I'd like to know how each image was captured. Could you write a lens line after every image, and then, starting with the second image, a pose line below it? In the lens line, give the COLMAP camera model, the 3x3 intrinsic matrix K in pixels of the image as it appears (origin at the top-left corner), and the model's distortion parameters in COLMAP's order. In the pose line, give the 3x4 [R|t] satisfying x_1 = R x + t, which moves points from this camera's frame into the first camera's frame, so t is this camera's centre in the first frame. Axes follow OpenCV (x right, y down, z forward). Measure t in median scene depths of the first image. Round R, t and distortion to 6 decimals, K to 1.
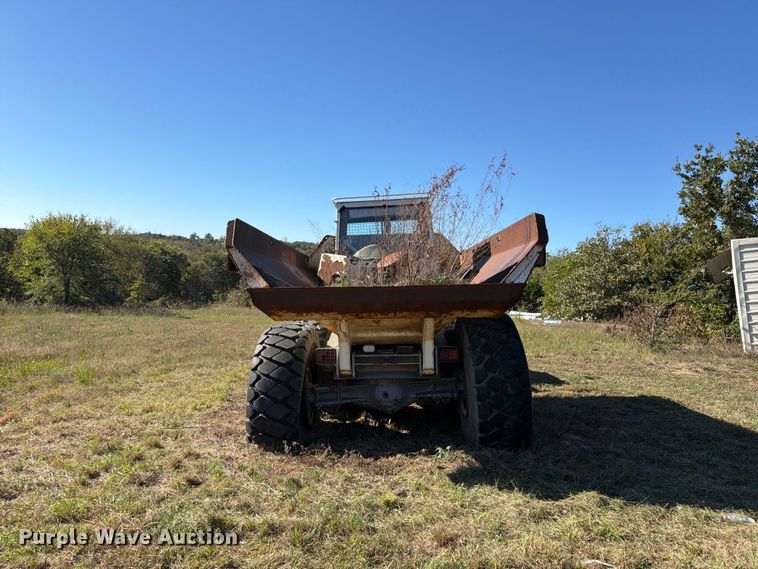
lens RADIAL K [[549.0, 0, 378.4], [0, 549.0, 304.2], [0, 0, 1]] dist [0.043630, -0.055465]
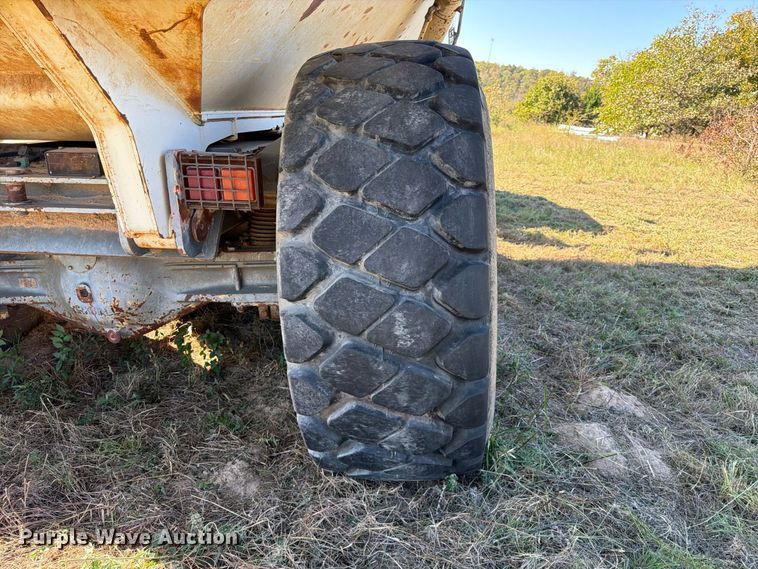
lens RADIAL K [[549.0, 0, 383.5], [0, 549.0, 309.8], [0, 0, 1]] dist [0.043630, -0.055465]
pose [[0.997482, 0.048667, -0.051594, 0.172260], [-0.028793, 0.942660, 0.332509, 0.042354], [0.064818, -0.330186, 0.941688, 0.540095]]
